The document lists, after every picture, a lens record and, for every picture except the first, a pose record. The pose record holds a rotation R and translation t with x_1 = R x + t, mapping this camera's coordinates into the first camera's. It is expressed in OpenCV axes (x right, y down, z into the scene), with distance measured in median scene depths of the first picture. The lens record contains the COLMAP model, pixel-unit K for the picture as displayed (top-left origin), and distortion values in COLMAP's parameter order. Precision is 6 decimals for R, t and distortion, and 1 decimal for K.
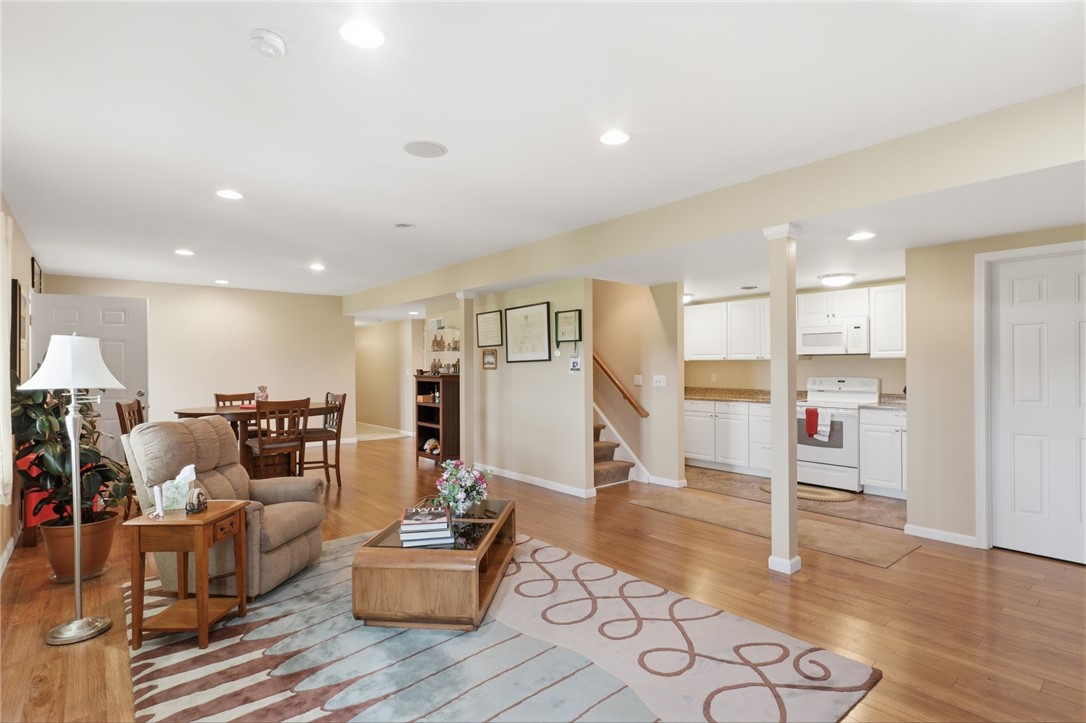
lens RADIAL K [[534.4, 0, 544.3], [0, 534.4, 364.0], [0, 0, 1]] dist [-0.001909, -0.000084]
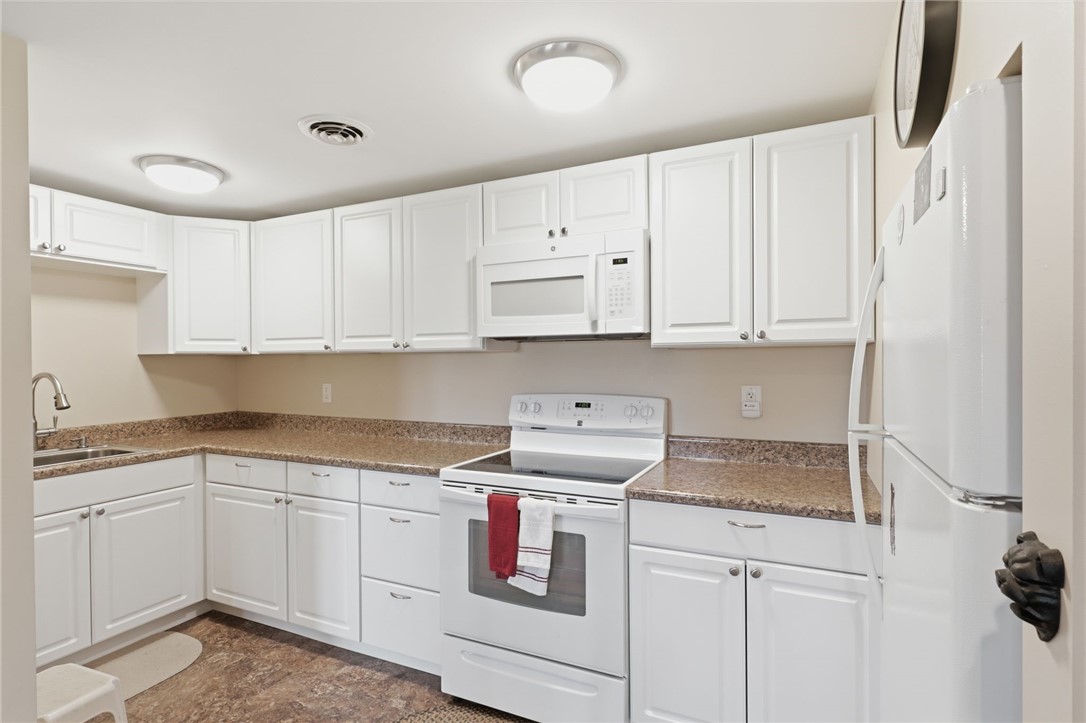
lens RADIAL K [[534.4, 0, 544.6], [0, 534.4, 362.3], [0, 0, 1]] dist [-0.001909, -0.000084]
pose [[0.910576, 0.000183, 0.413342, 0.381929], [-0.000538, 1.000000, 0.000743, 0.000130], [-0.413342, -0.000899, 0.910576, 0.677980]]
